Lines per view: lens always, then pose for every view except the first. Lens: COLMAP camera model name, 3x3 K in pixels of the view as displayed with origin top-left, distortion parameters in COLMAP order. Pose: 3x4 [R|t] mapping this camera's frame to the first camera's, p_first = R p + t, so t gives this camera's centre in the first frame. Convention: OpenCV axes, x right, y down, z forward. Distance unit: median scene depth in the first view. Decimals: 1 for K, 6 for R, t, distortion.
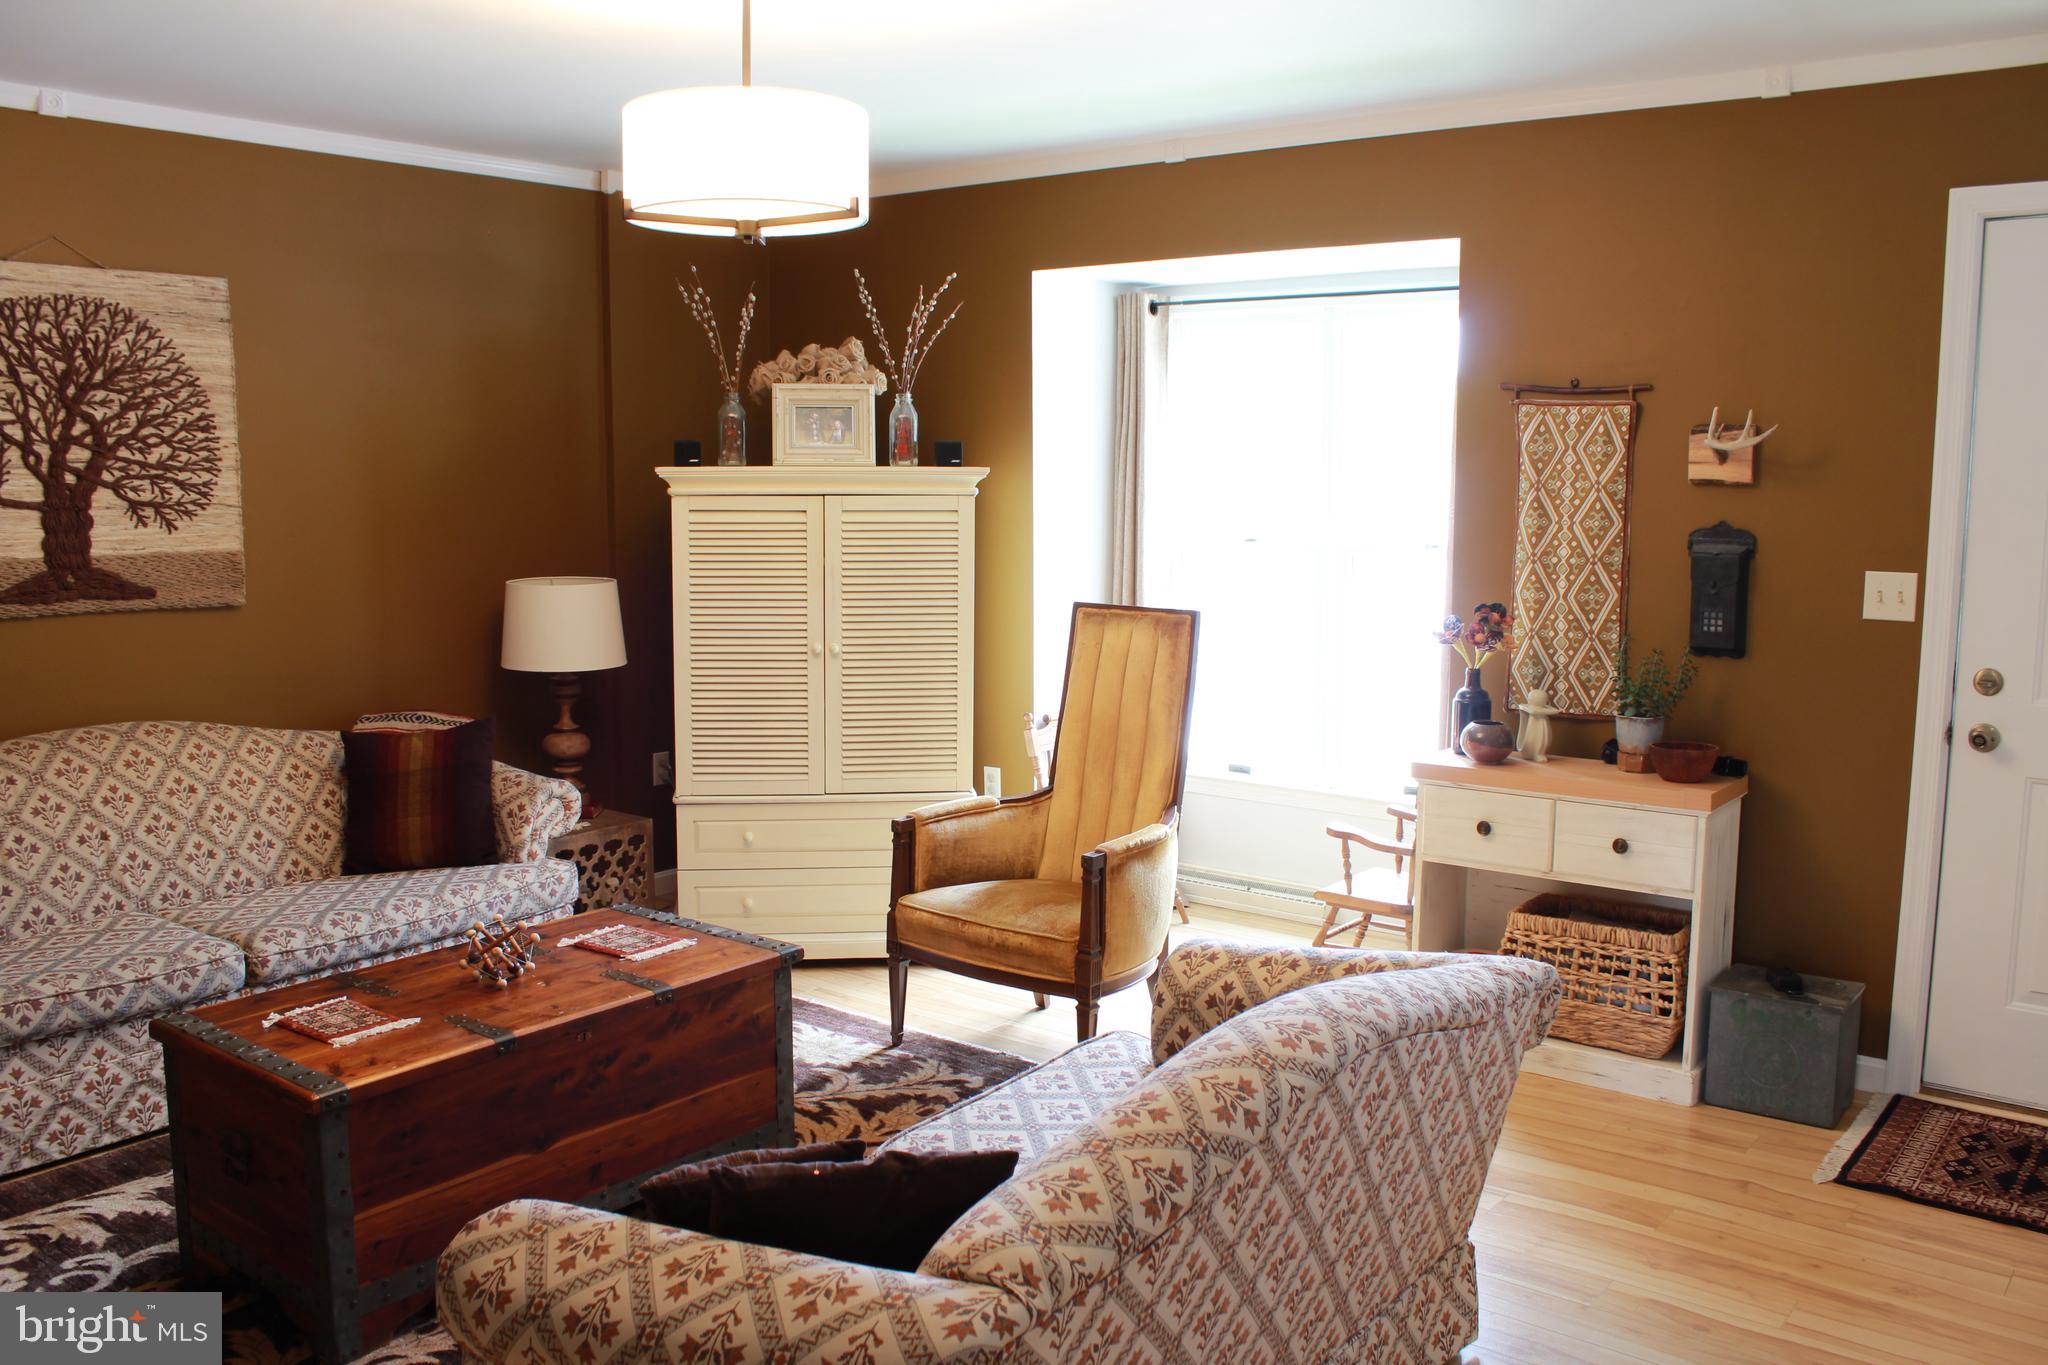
lens RADIAL K [[1719.2, 0, 1027.4], [0, 1719.2, 700.3], [0, 0, 1]] dist [-0.152539, 0.125351]
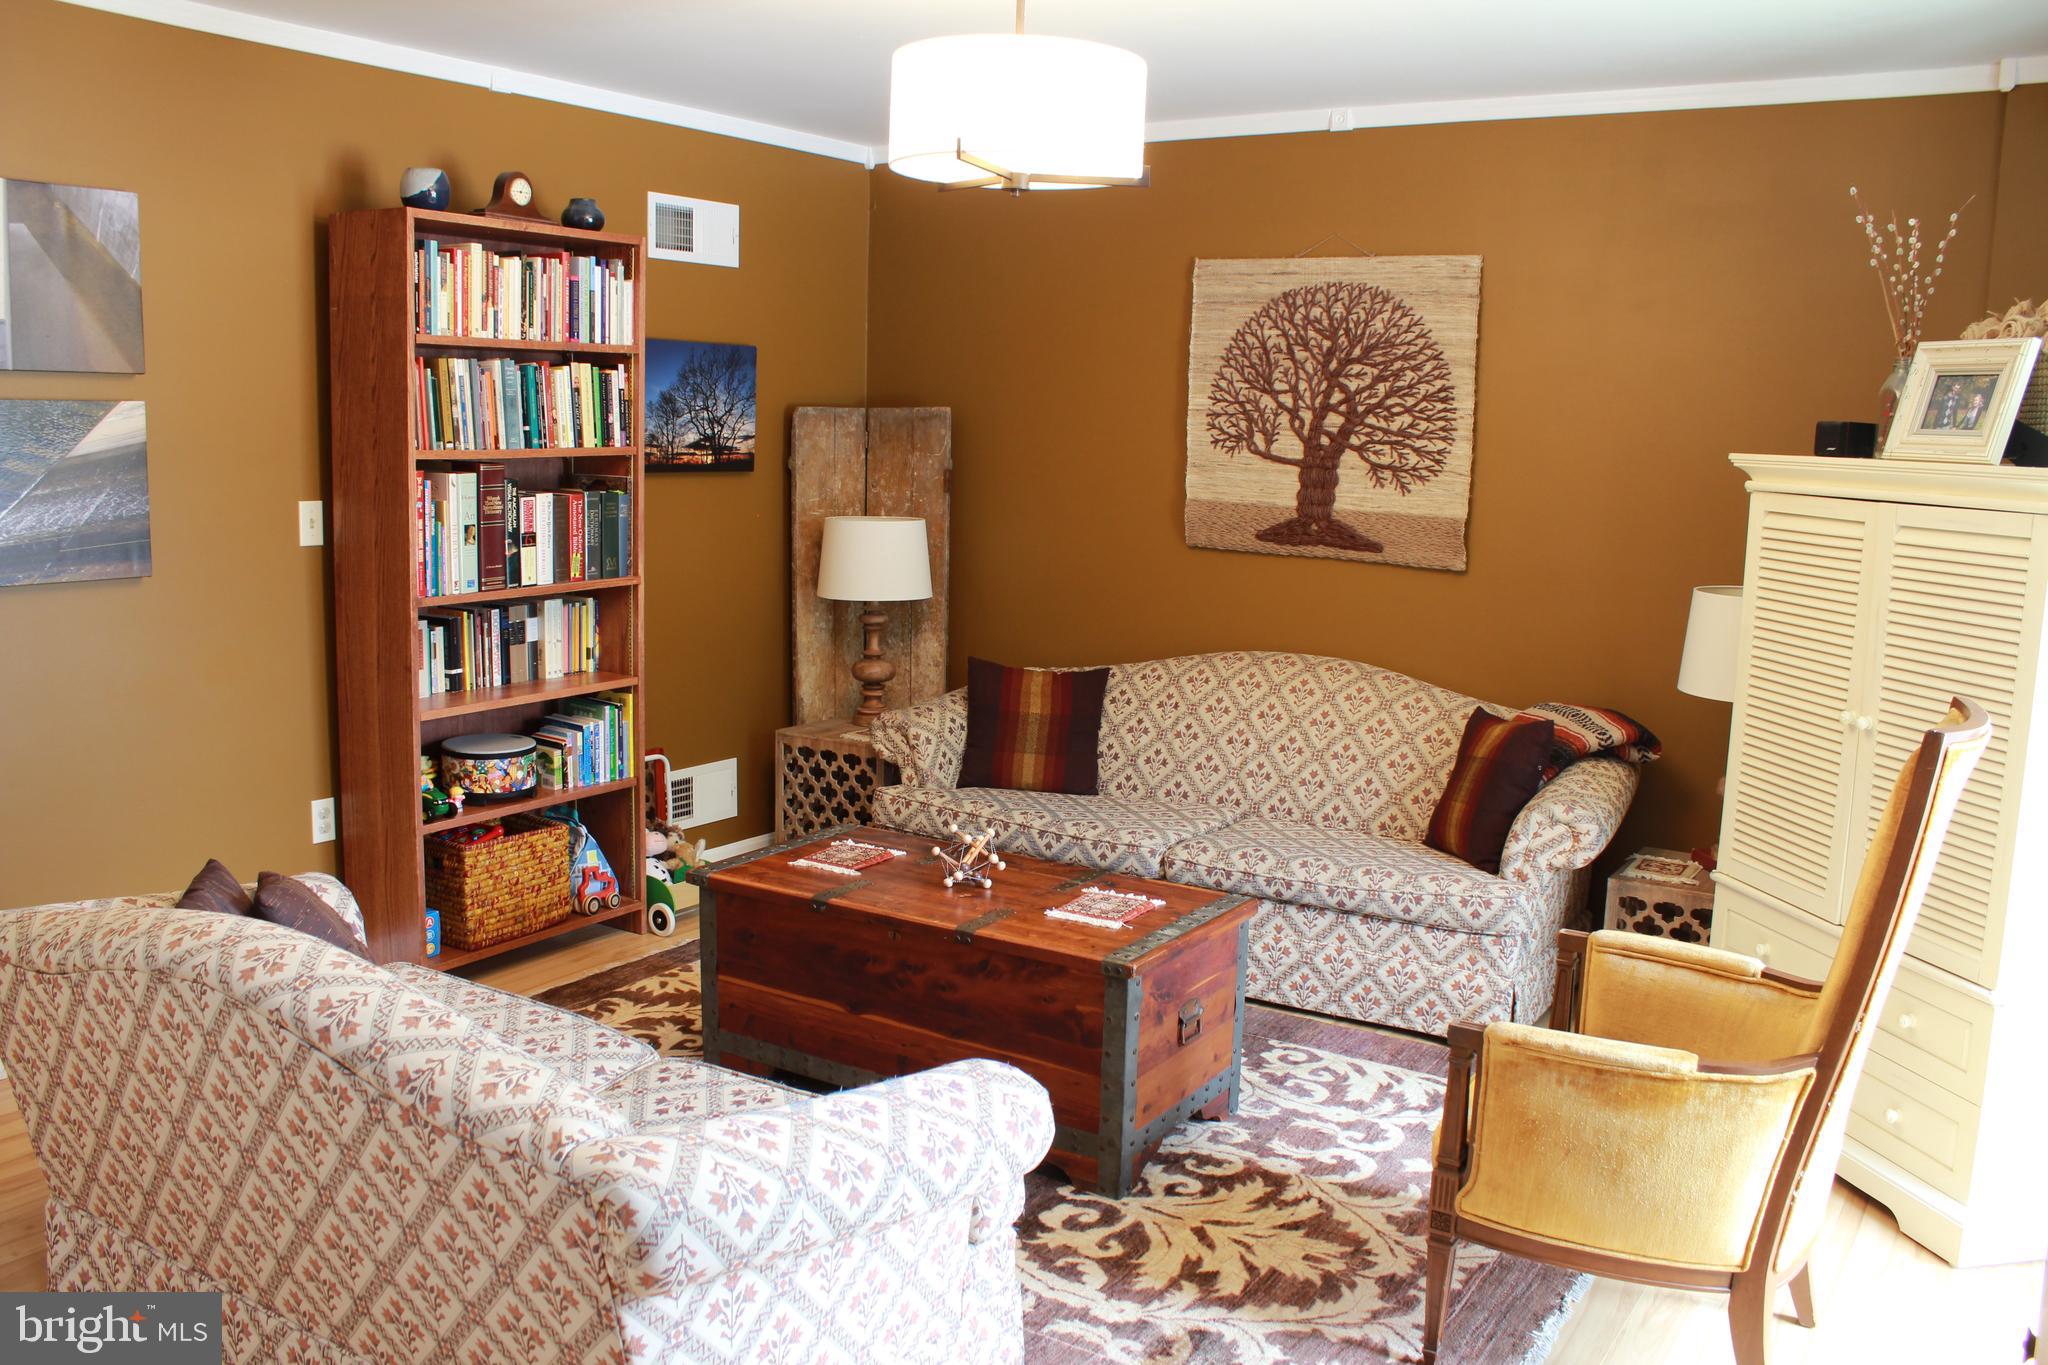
lens RADIAL K [[1719.2, 0, 1017.3], [0, 1719.2, 694.2], [0, 0, 1]] dist [-0.152539, 0.125351]
pose [[0.091413, 0.155110, -0.983659, 0.611228], [-0.163787, 0.976684, 0.138789, -0.092508], [0.982251, 0.148423, 0.114687, 0.687470]]
